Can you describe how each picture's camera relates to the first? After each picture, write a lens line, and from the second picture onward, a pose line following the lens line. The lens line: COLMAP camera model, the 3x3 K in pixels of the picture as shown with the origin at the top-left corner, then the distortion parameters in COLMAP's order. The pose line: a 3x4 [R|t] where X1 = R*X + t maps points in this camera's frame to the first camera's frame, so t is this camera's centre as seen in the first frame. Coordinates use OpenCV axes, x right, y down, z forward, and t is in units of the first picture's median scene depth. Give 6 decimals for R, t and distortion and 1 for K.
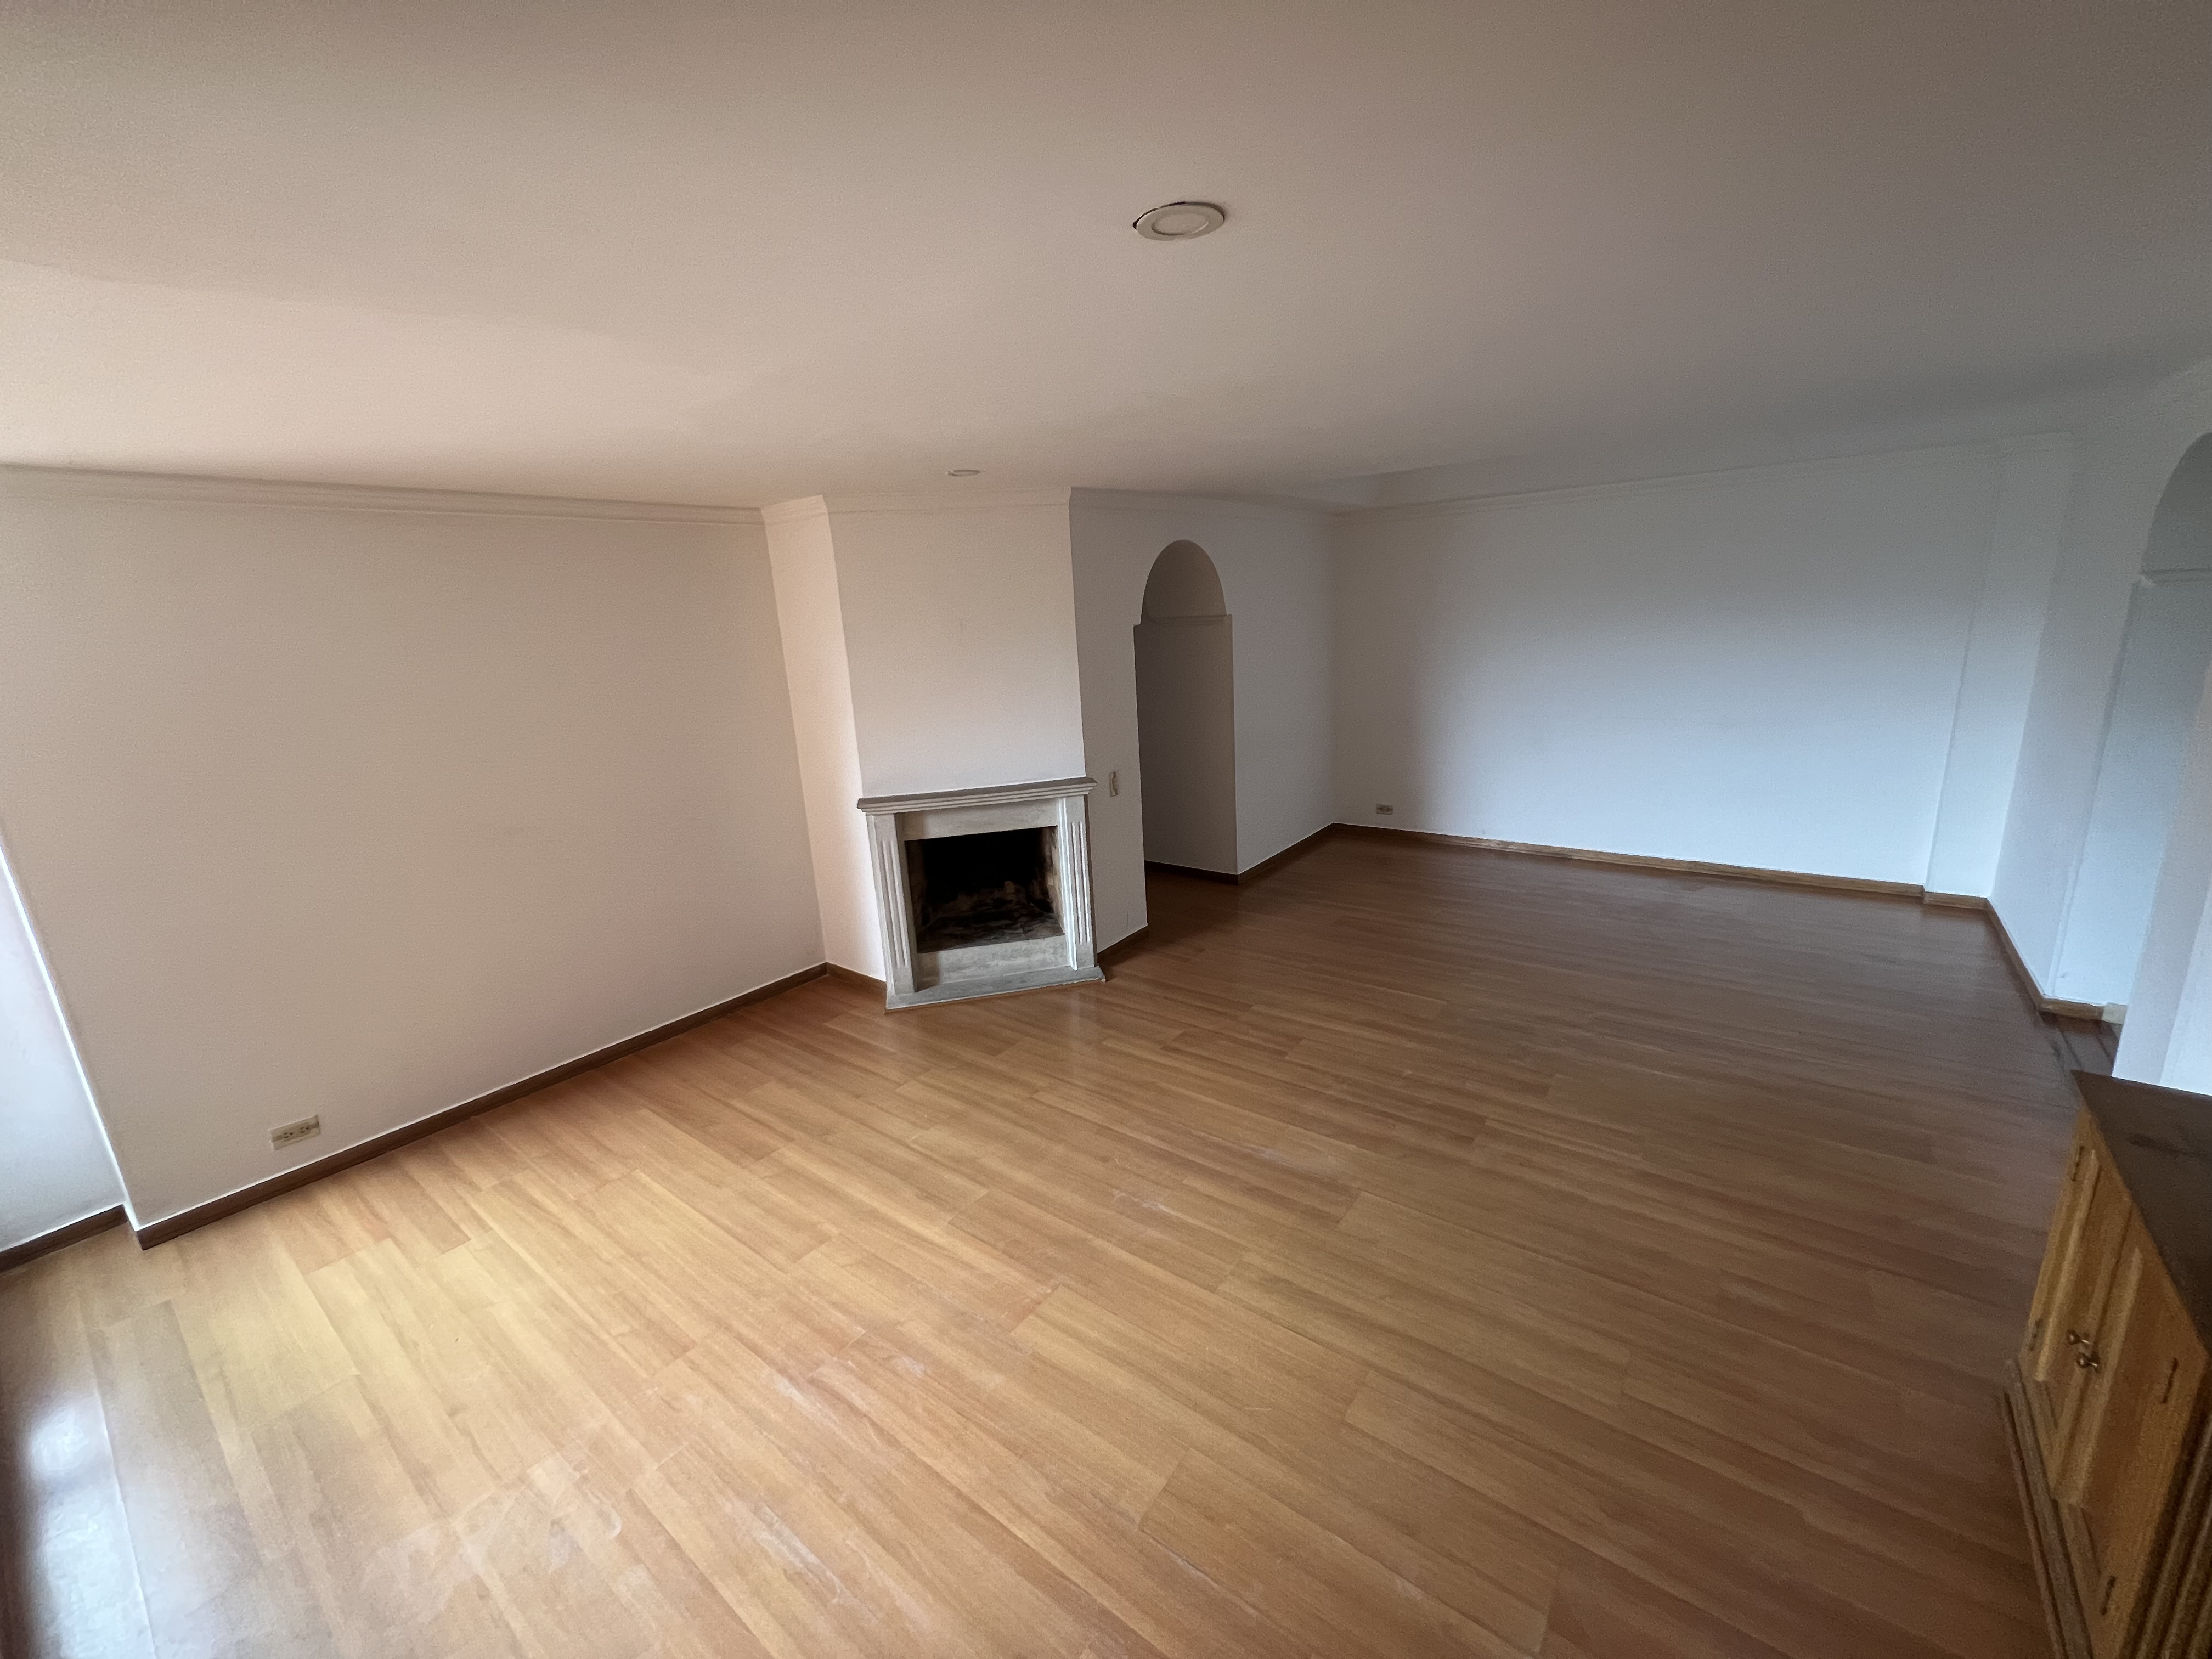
lens RADIAL K [[887.9, 0, 1108.0], [0, 887.9, 823.2], [0, 0, 1]] dist [-0.001680, 0.001218]
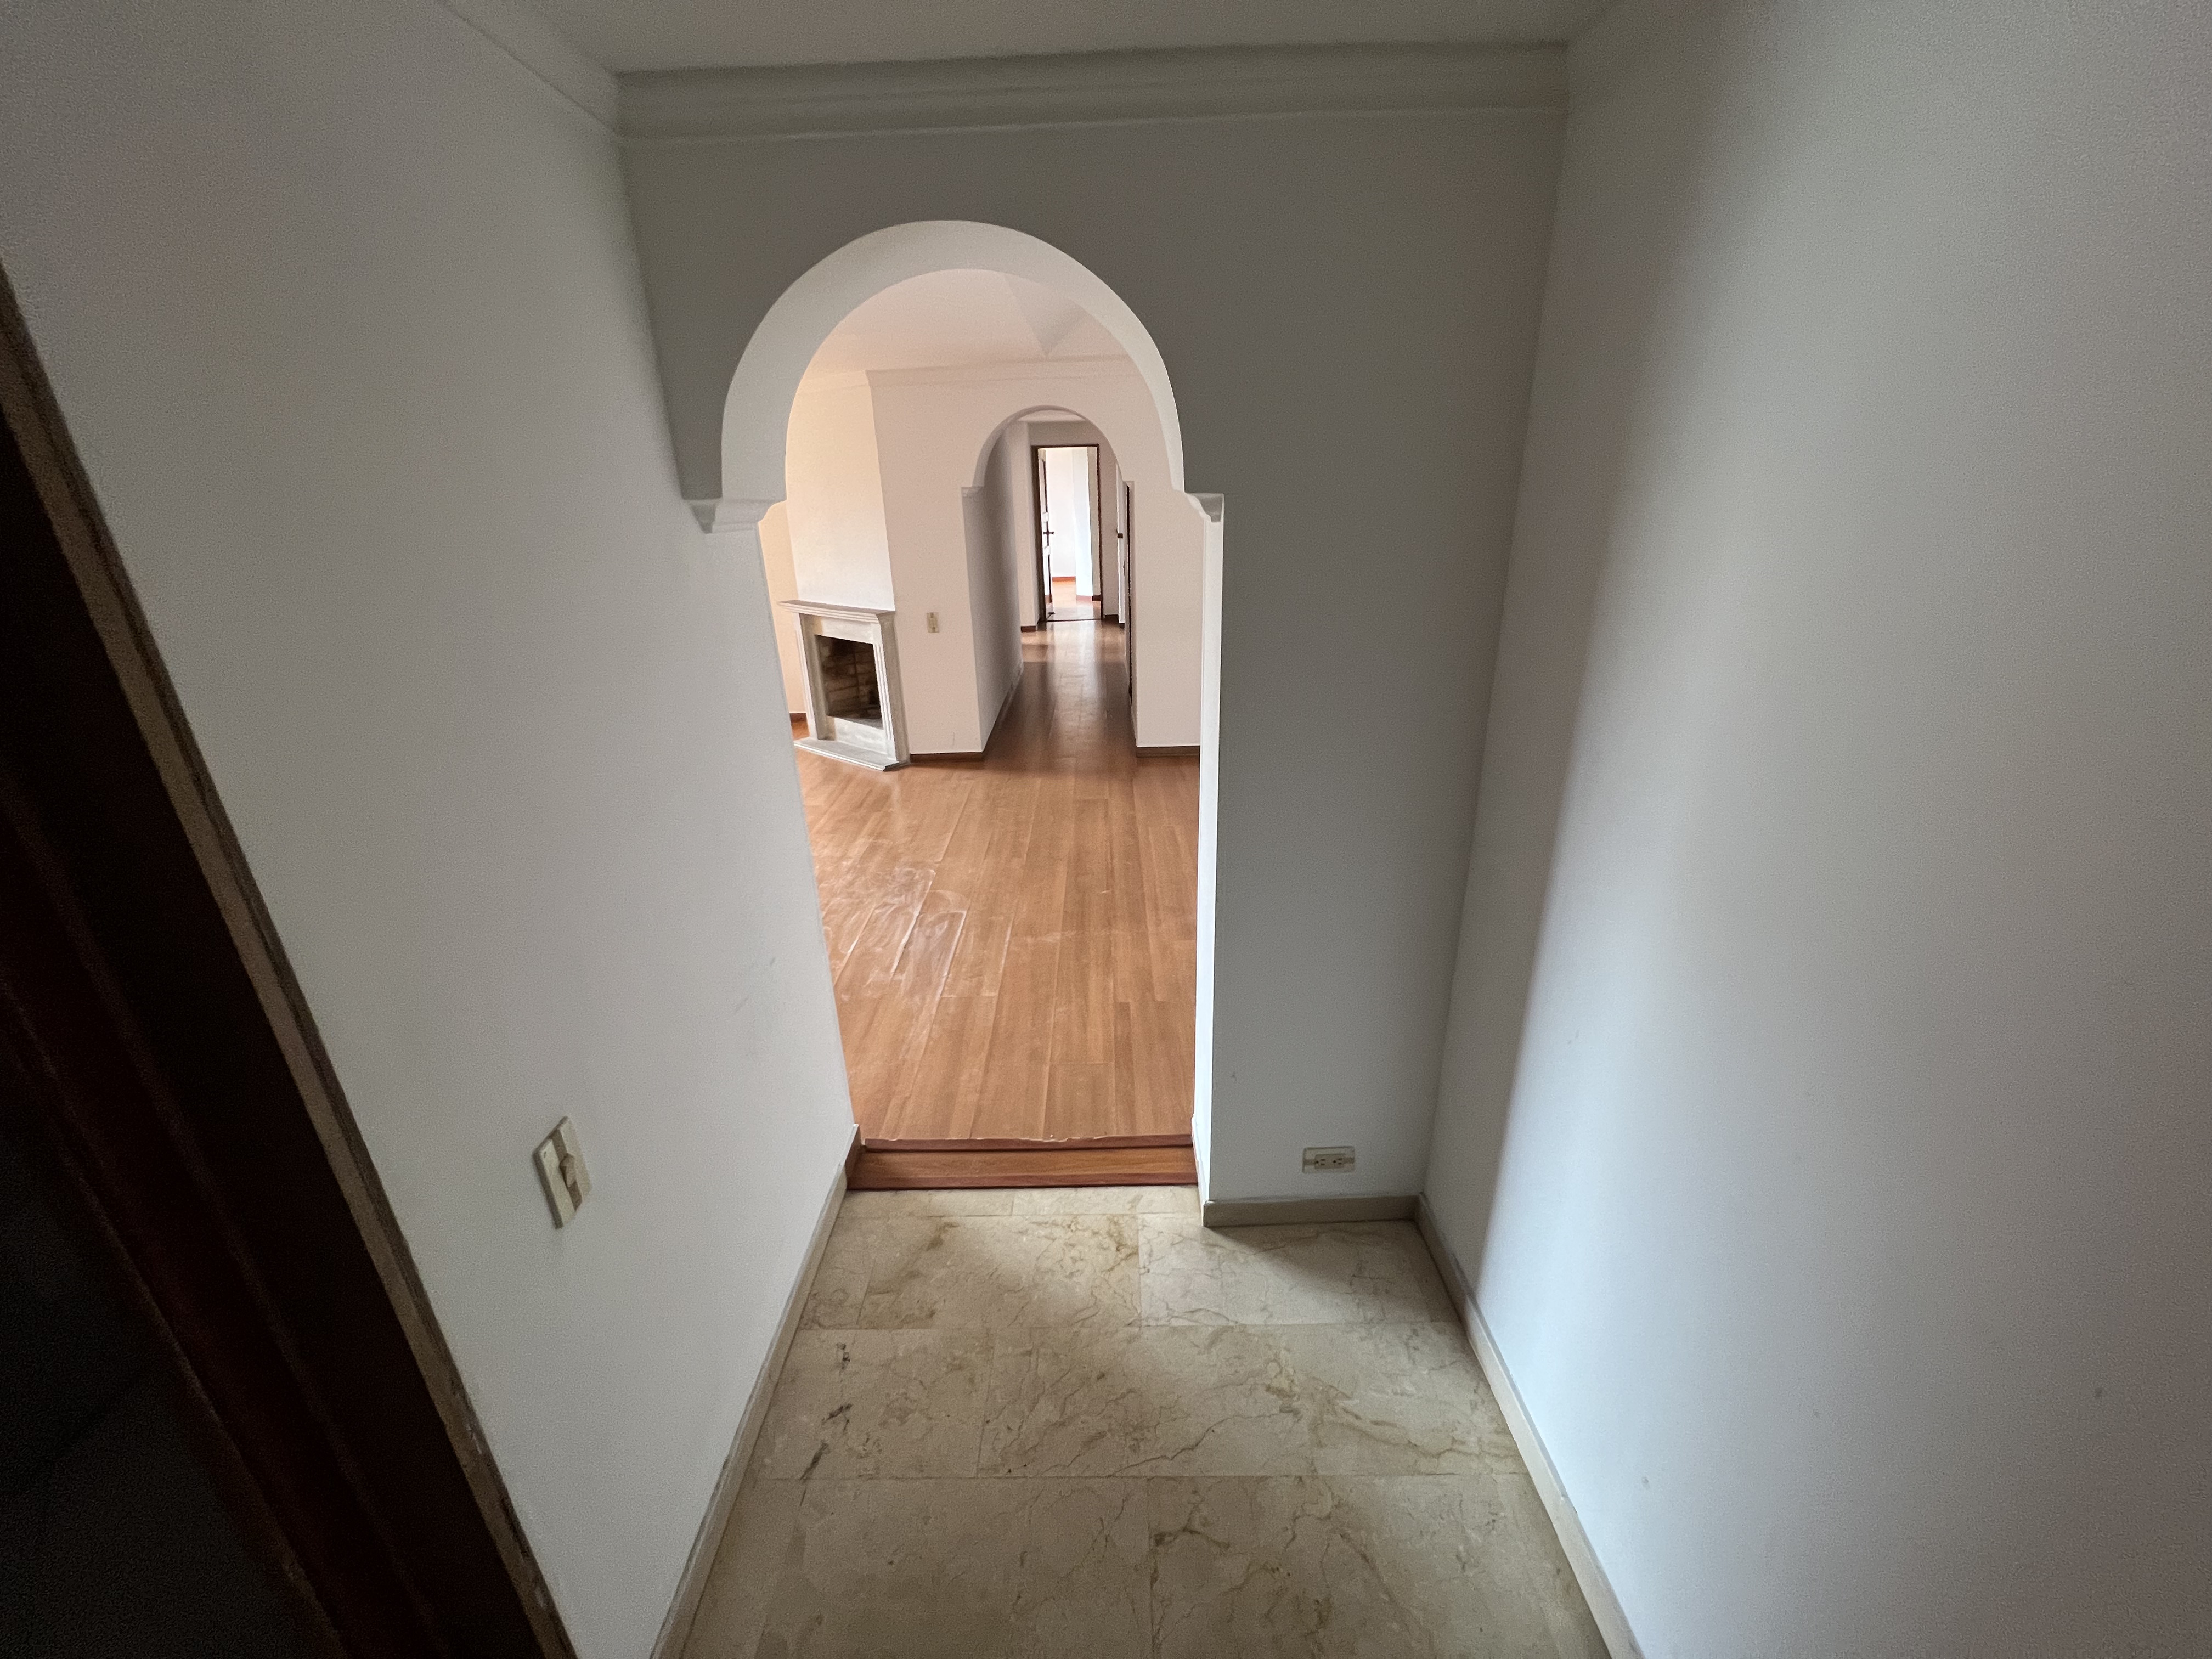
lens RADIAL K [[887.9, 0, 1108.0], [0, 887.9, 823.2], [0, 0, 1]] dist [-0.001680, 0.001218]
pose [[0.619776, 0.321221, -0.716027, 2.011783], [-0.194611, 0.946803, 0.256300, -0.256530], [0.760266, -0.019502, 0.649319, 0.684023]]
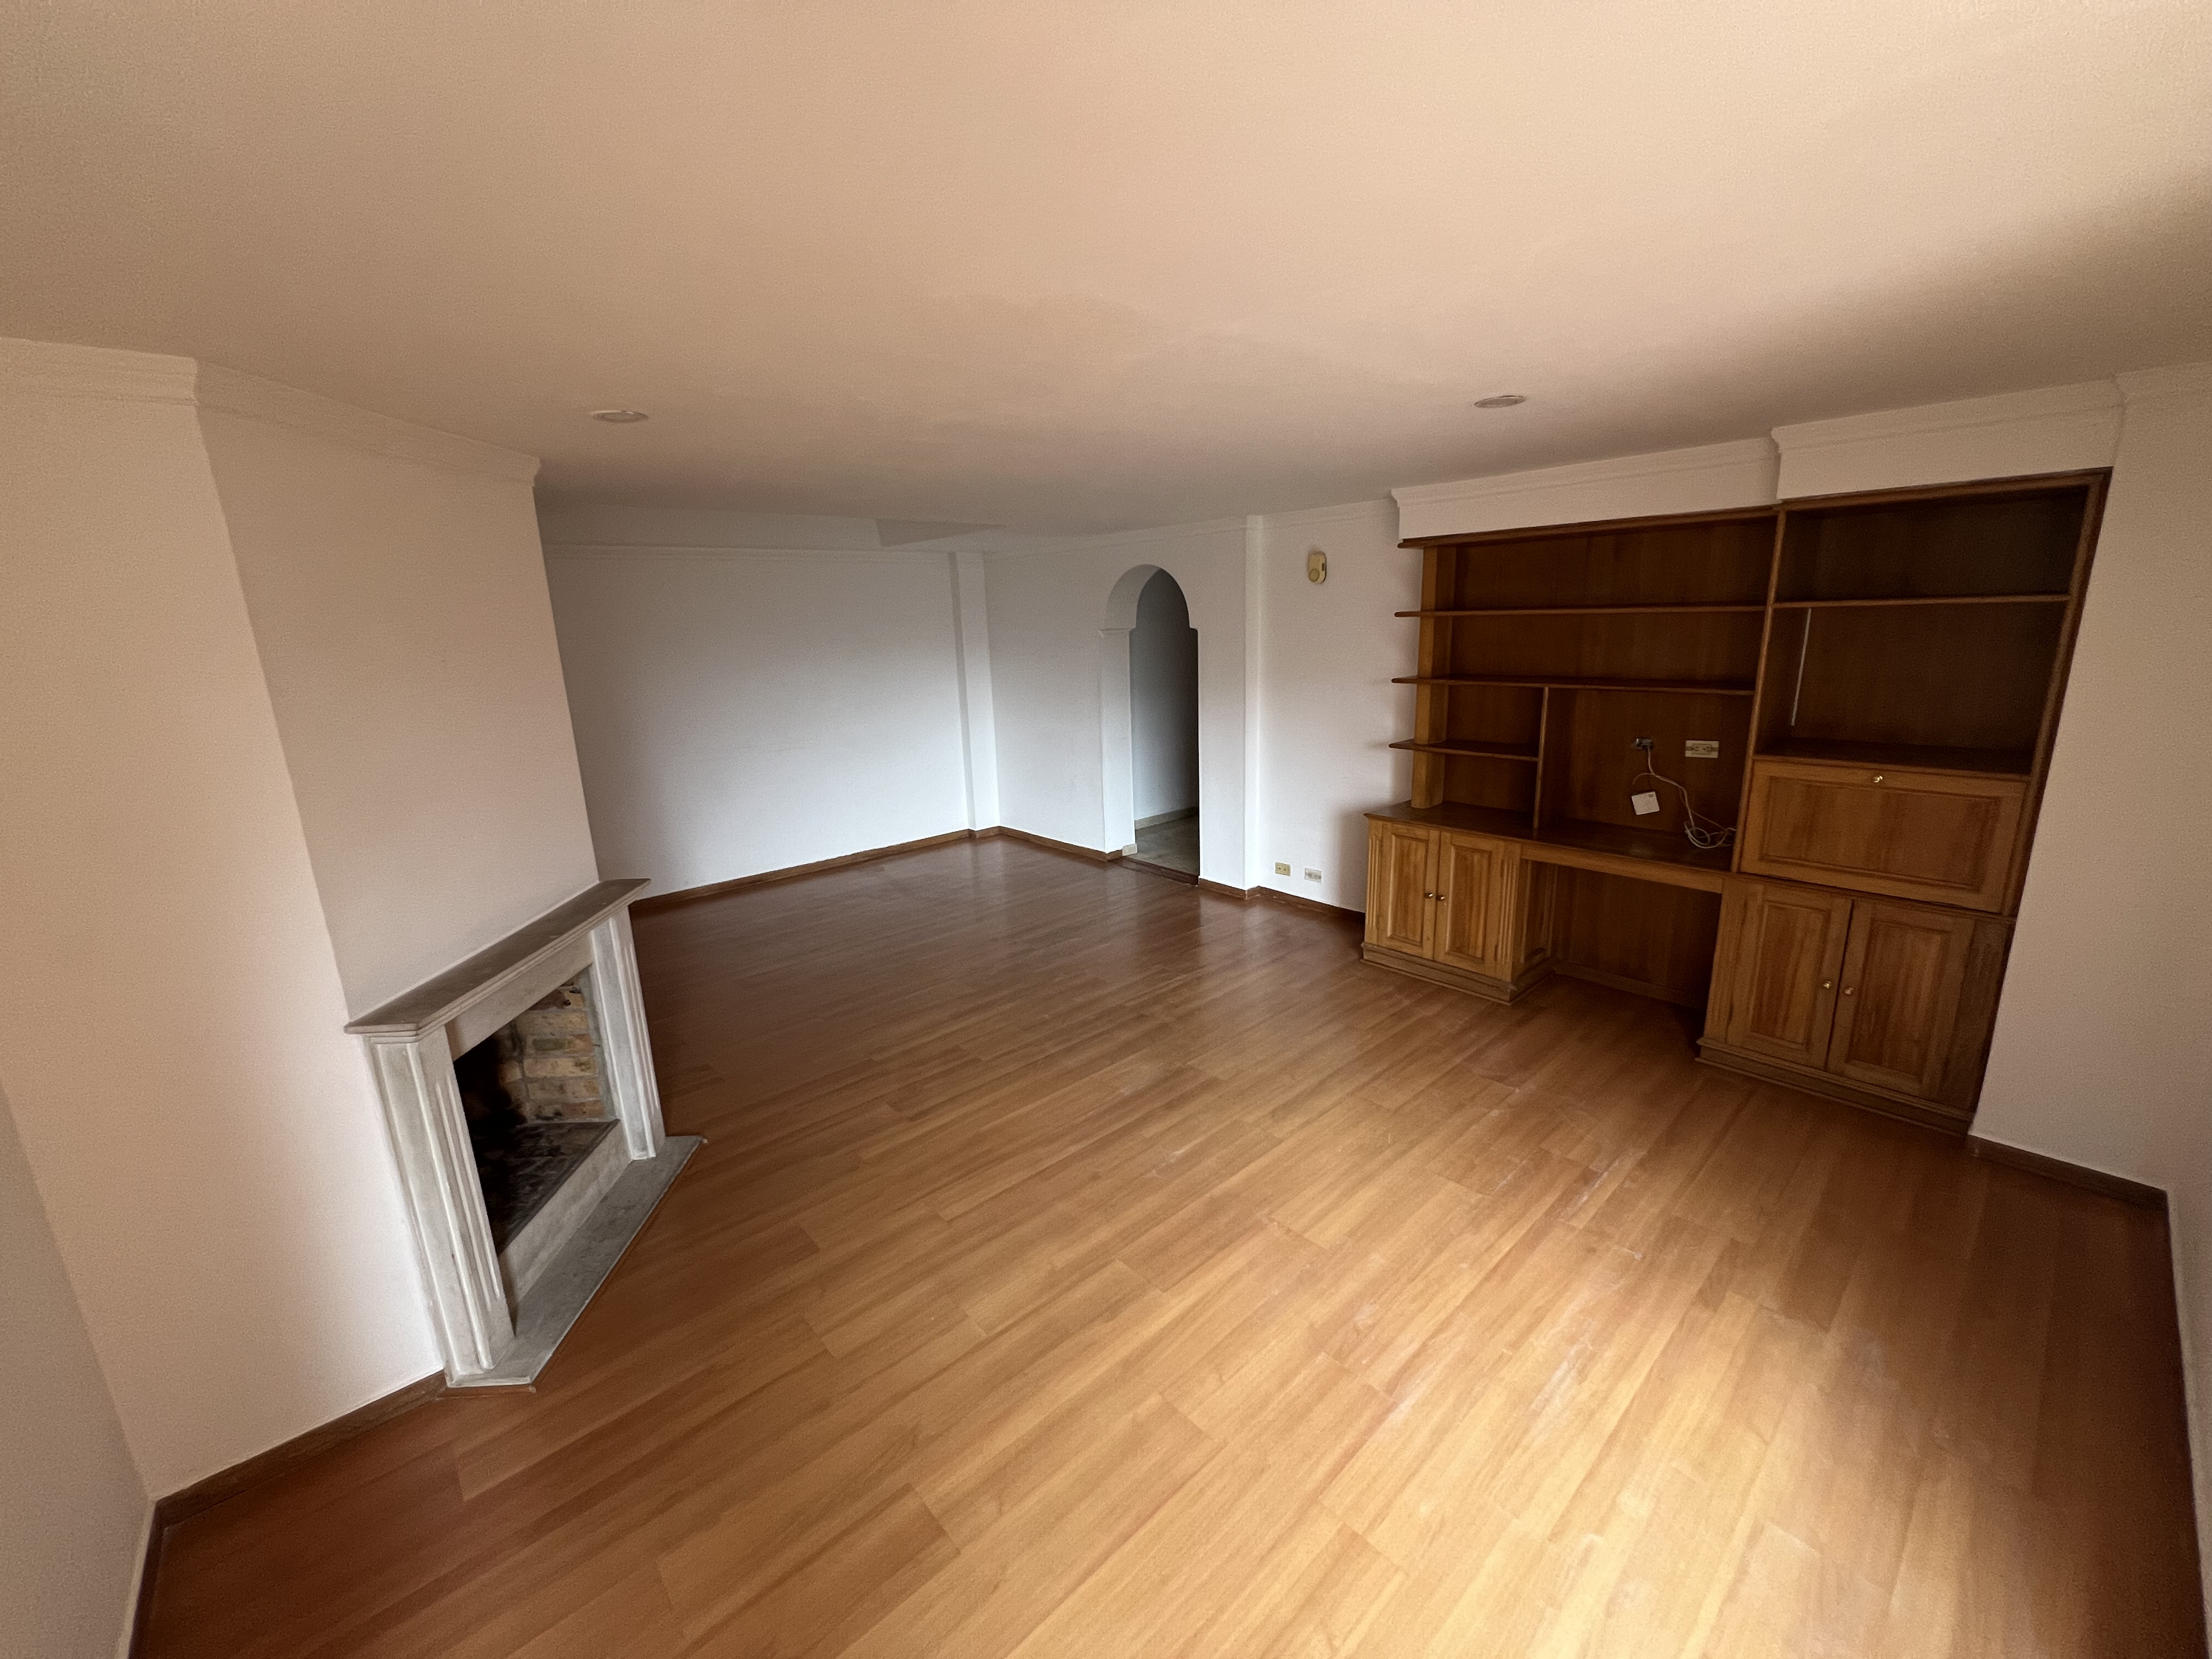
lens RADIAL K [[887.9, 0, 1108.0], [0, 887.9, 823.2], [0, 0, 1]] dist [-0.001680, 0.001218]
pose [[0.182780, -0.176021, 0.967268, -1.021283], [0.256696, 0.958260, 0.125875, -0.133823], [-0.949051, 0.225287, 0.220335, 0.793253]]
